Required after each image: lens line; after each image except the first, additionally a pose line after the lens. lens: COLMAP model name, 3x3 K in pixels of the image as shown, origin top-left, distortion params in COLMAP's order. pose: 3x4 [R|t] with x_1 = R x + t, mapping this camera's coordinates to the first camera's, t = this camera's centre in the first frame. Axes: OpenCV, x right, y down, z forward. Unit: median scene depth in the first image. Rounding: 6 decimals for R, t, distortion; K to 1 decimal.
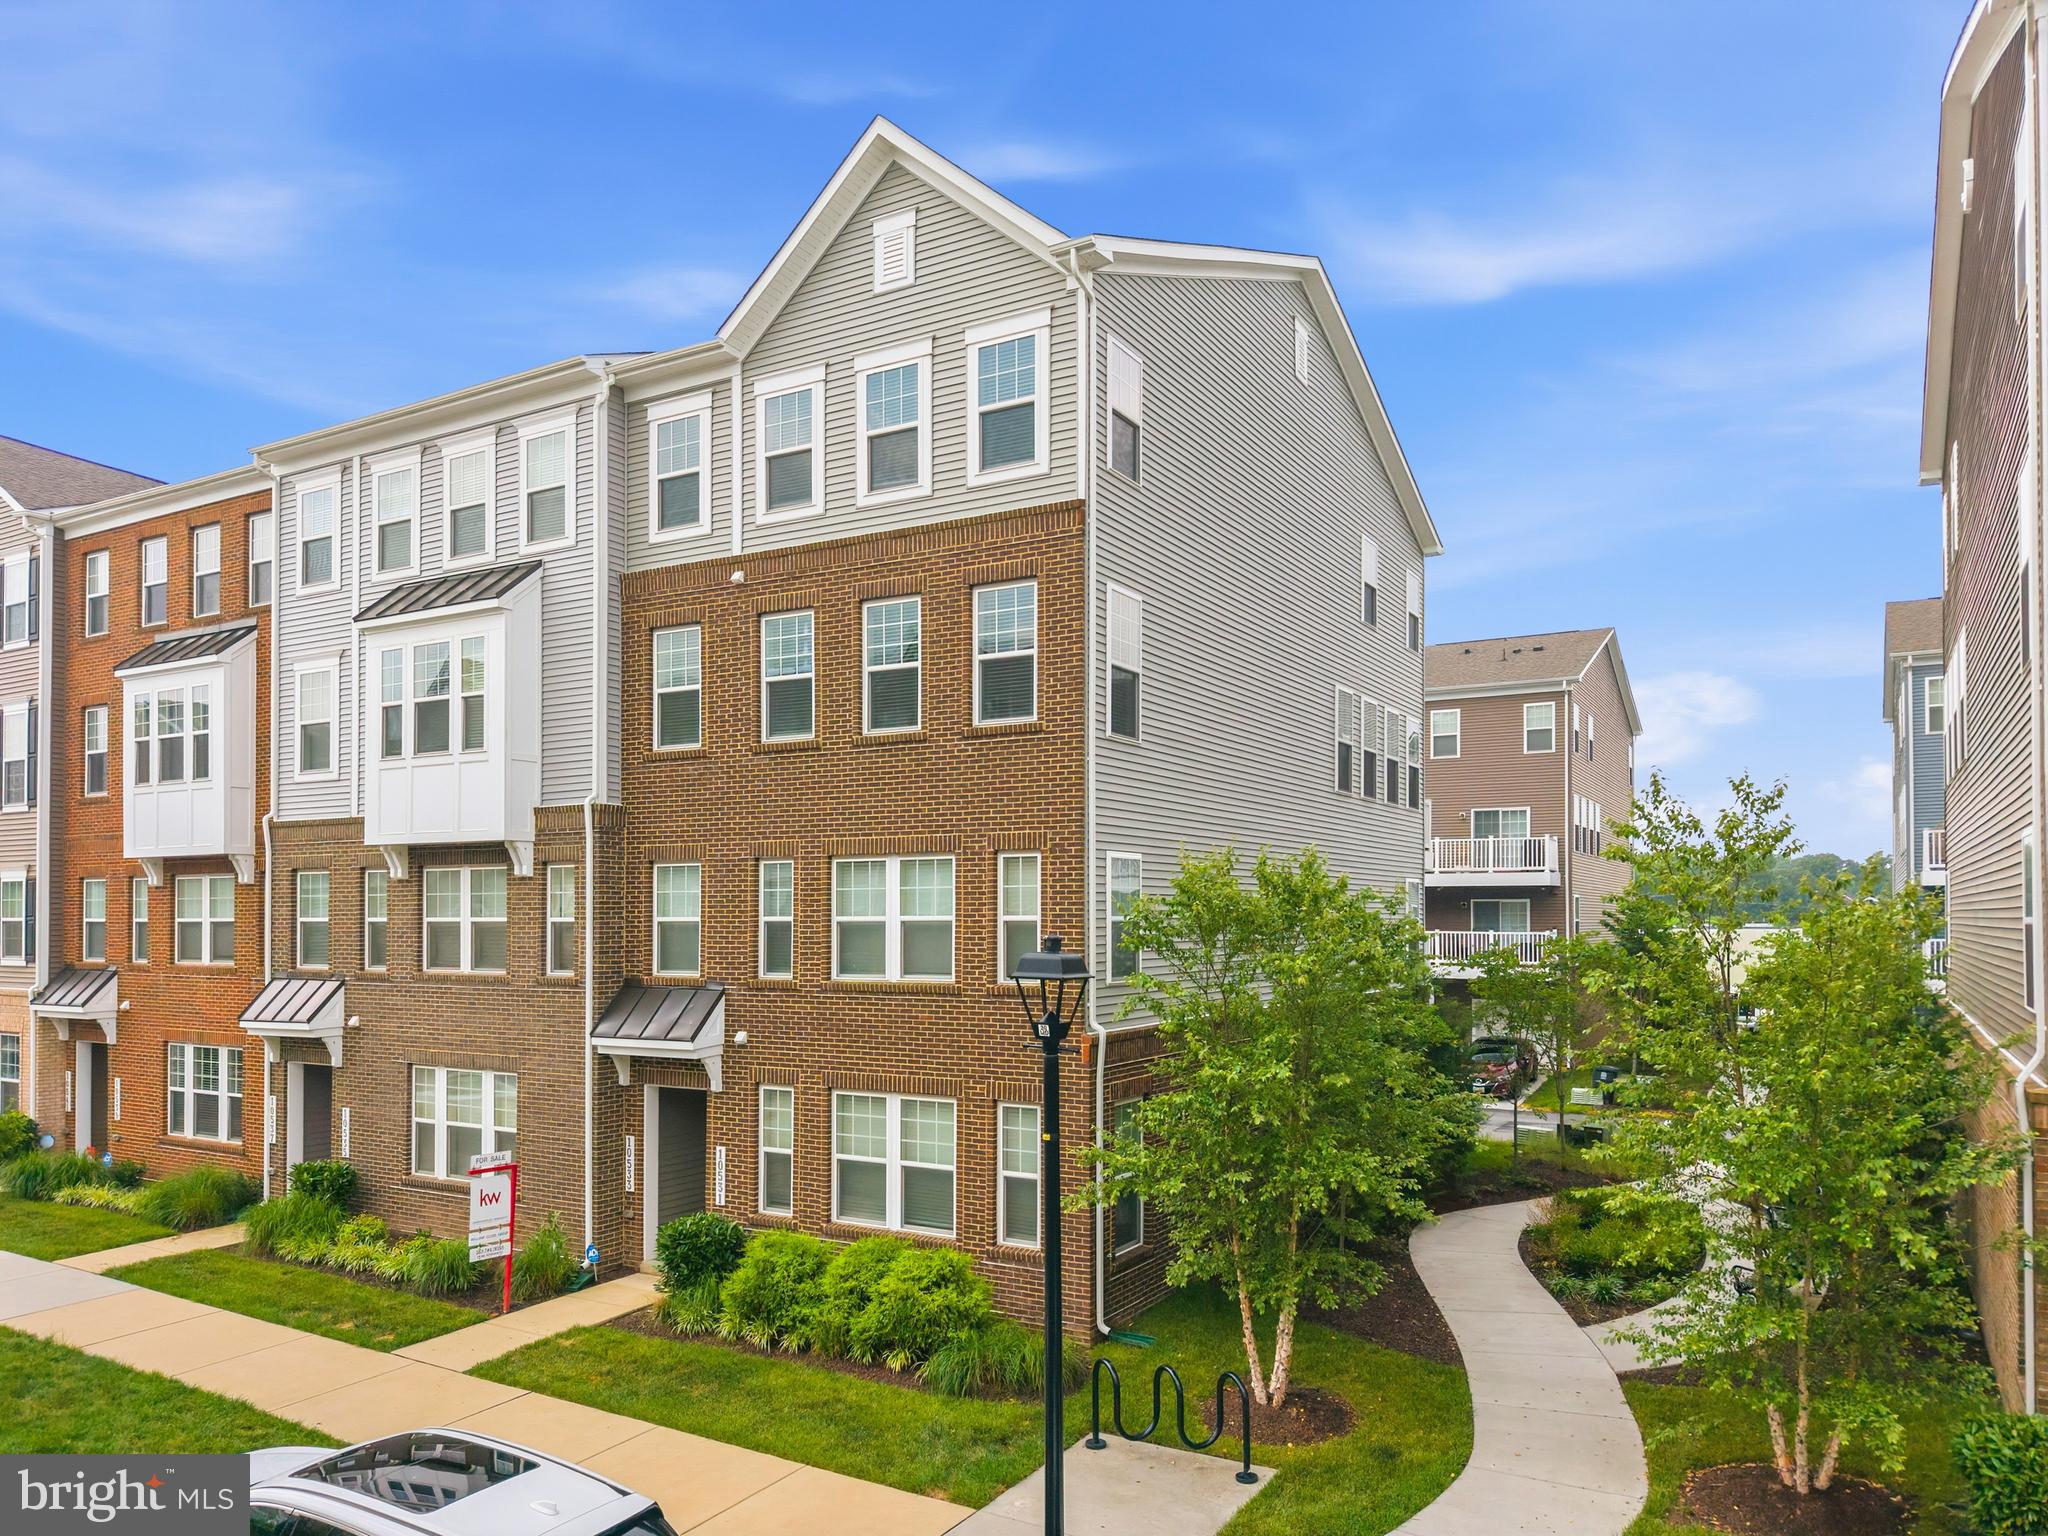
lens RADIAL K [[1335.1, 0, 1009.6], [0, 1335.1, 845.5], [0, 0, 1]] dist [0.003494, -0.003790]
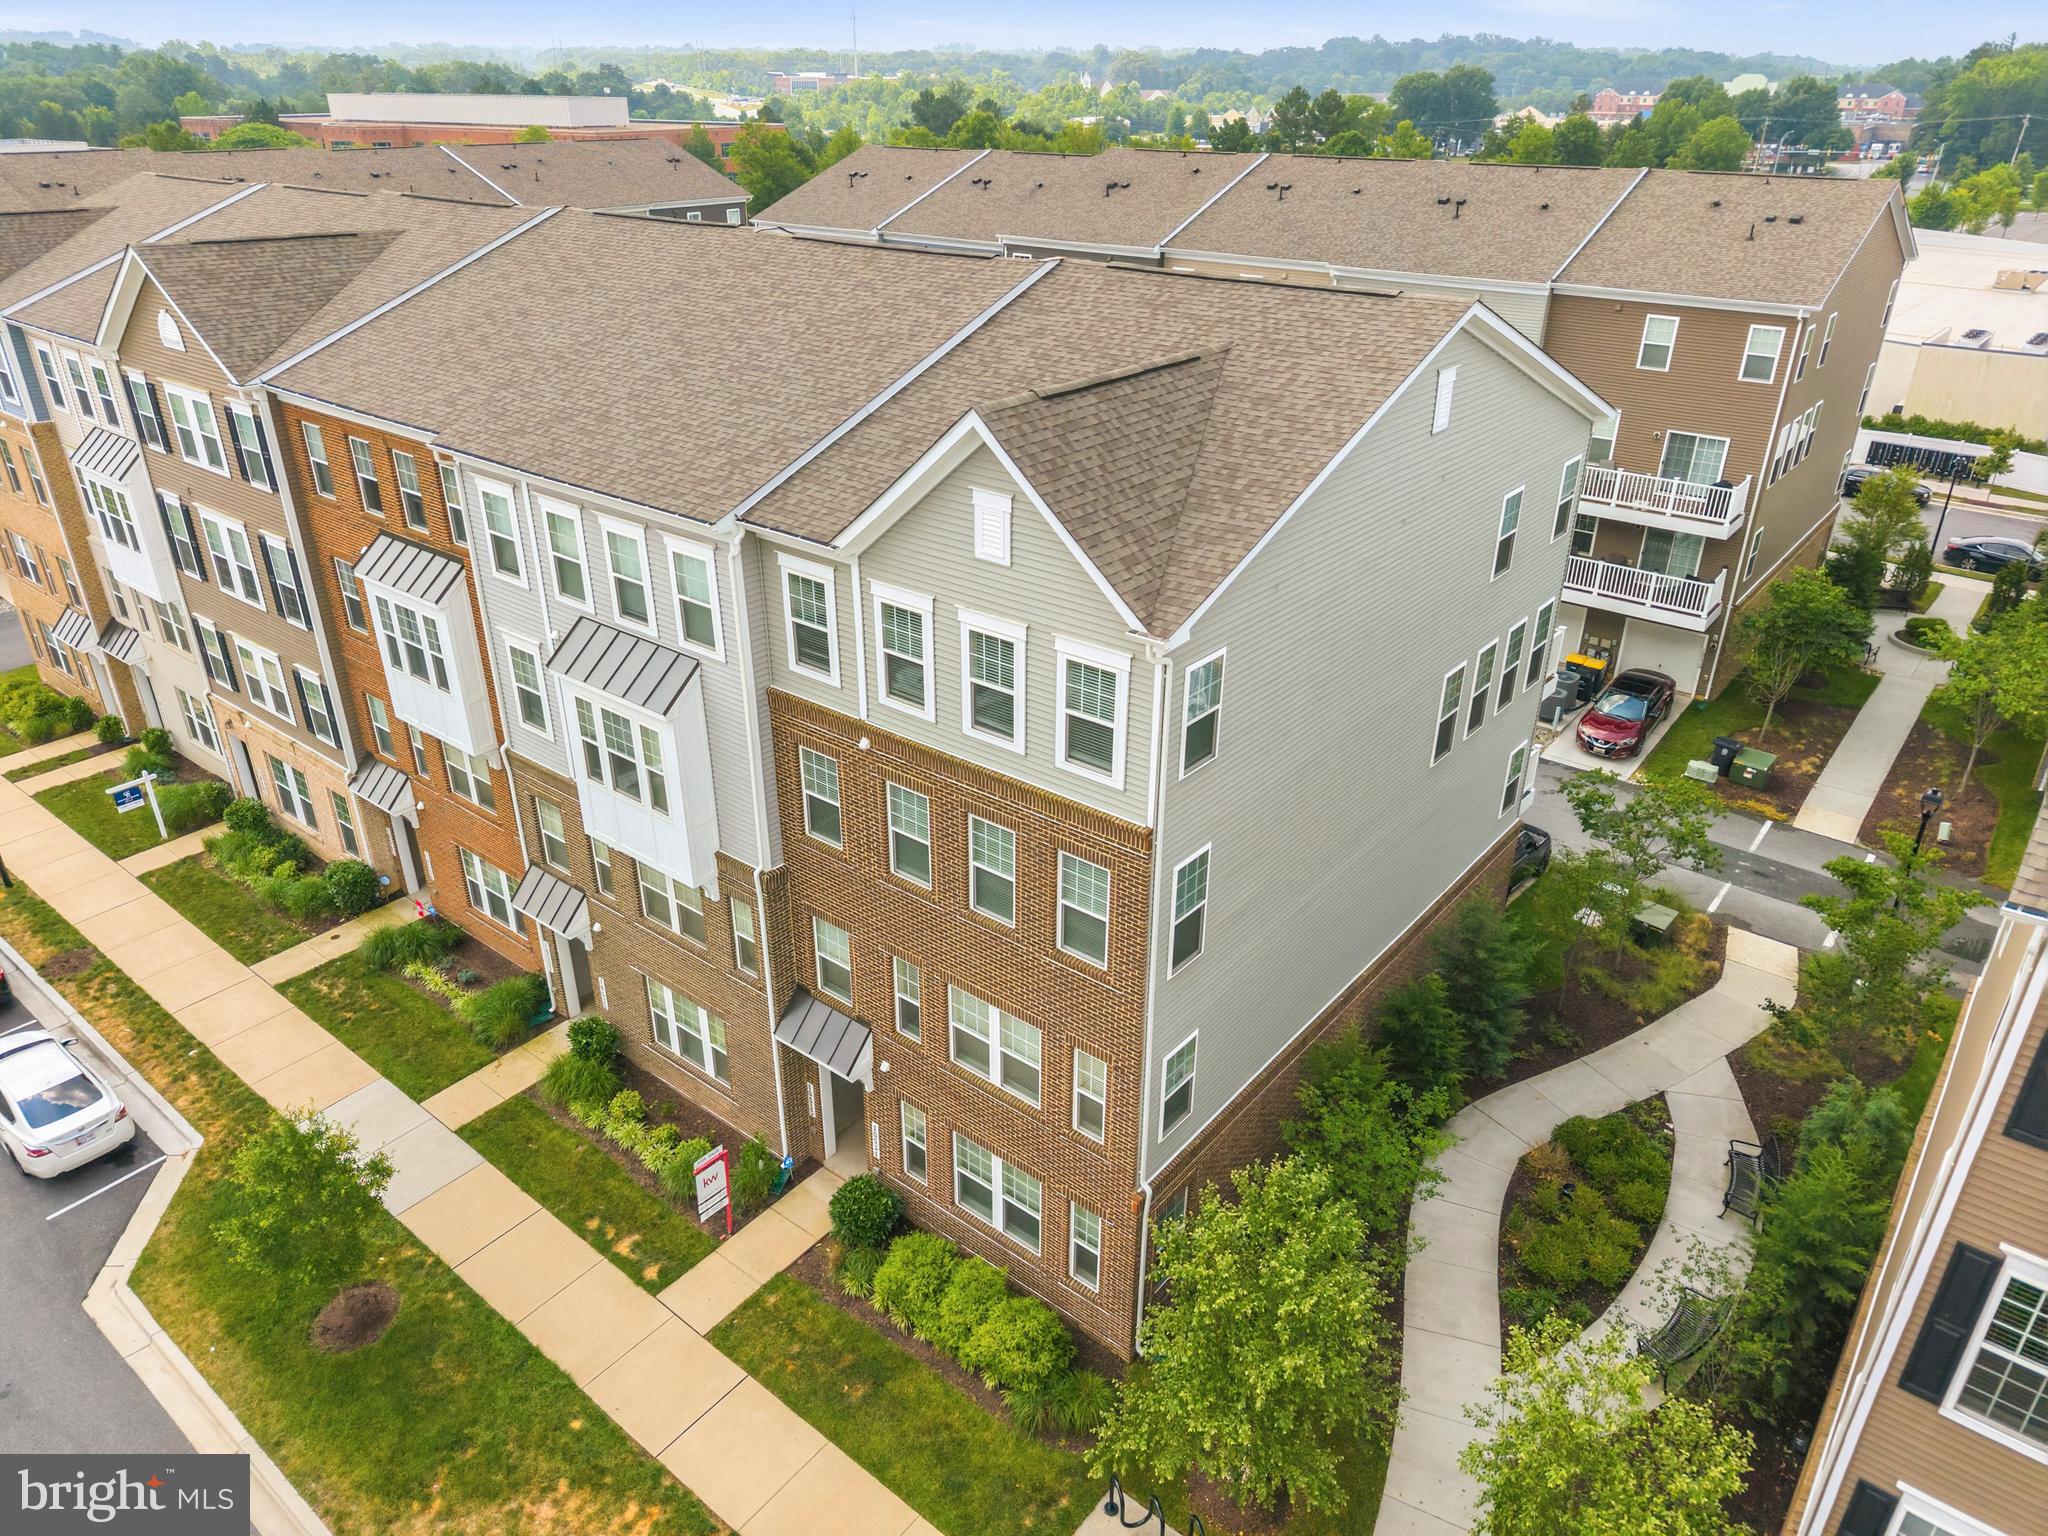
lens RADIAL K [[1335.1, 0, 1044.1], [0, 1335.1, 645.6], [0, 0, 1]] dist [0.003494, -0.003790]
pose [[0.990127, 0.064172, -0.124620, 0.081078], [-0.003171, 0.899078, 0.437776, -0.752813], [0.140136, -0.433059, 0.890405, 0.047781]]
